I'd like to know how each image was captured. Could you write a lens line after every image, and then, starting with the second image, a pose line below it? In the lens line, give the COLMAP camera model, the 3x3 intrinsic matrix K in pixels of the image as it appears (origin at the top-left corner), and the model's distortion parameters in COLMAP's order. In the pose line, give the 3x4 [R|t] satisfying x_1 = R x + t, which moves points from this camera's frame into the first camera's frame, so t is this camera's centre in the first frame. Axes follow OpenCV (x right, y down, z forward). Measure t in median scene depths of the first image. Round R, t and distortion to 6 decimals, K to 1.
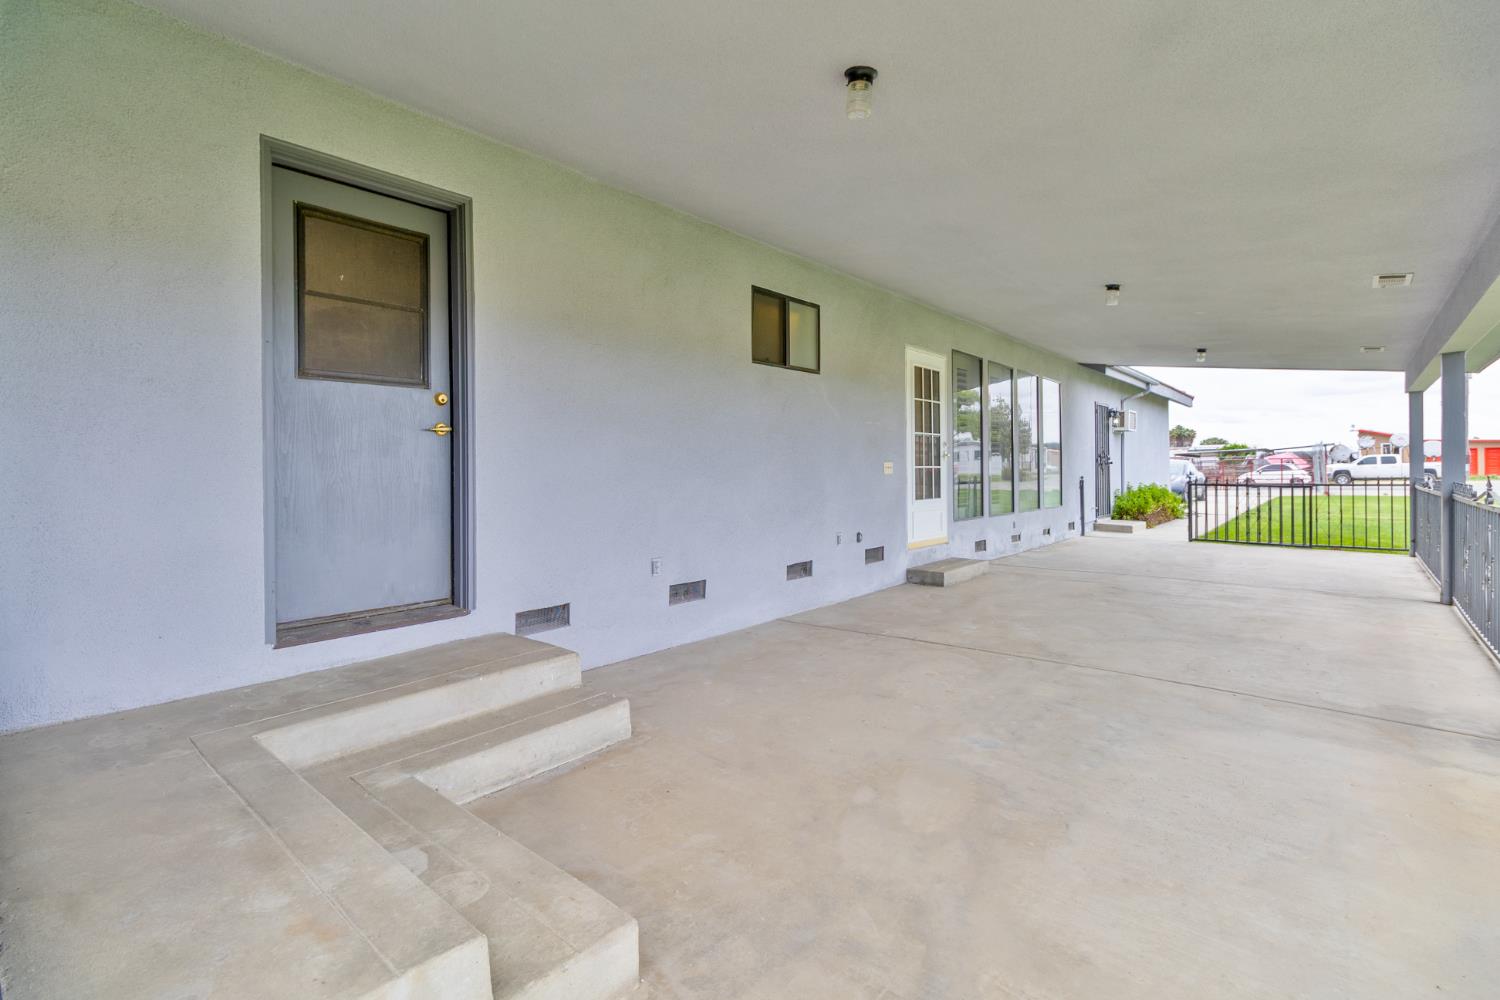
lens RADIAL K [[689.5, 0, 745.3], [0, 689.5, 472.0], [0, 0, 1]] dist [-0.000598, -0.000184]
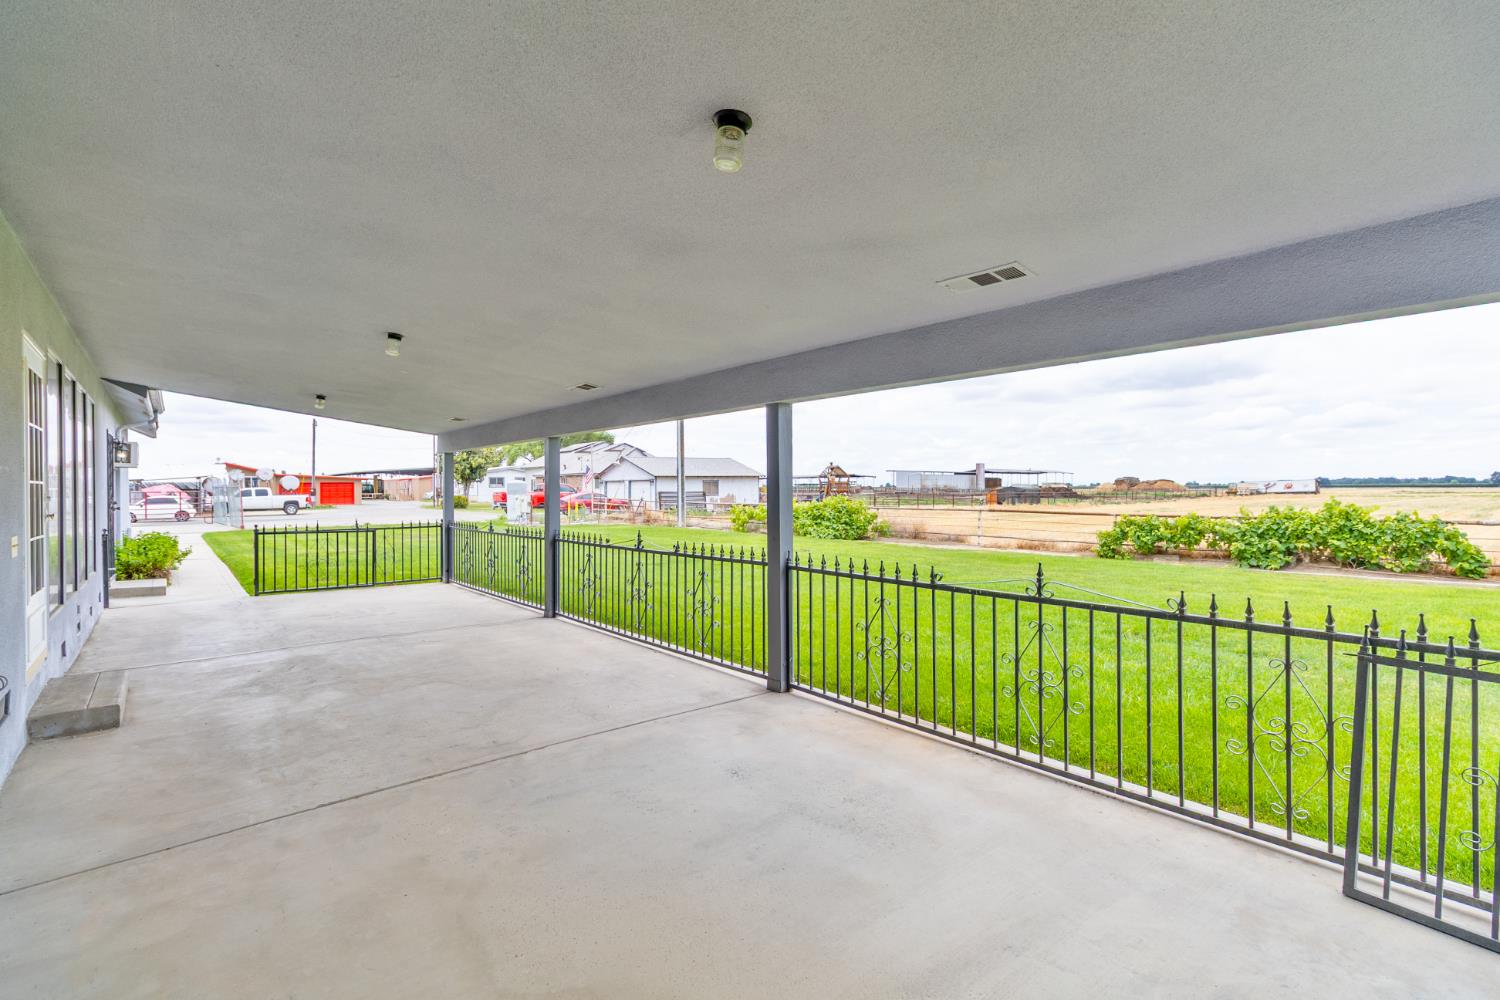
lens RADIAL K [[690.7, 0, 750.0], [0, 690.7, 500.0], [0, 0, 1]] dist [0.000914, -0.000051]
pose [[0.142186, -0.007854, 0.989809, -0.158455], [0.006242, 0.999956, 0.007038, -0.026558], [-0.989820, 0.005178, 0.142229, 0.201767]]
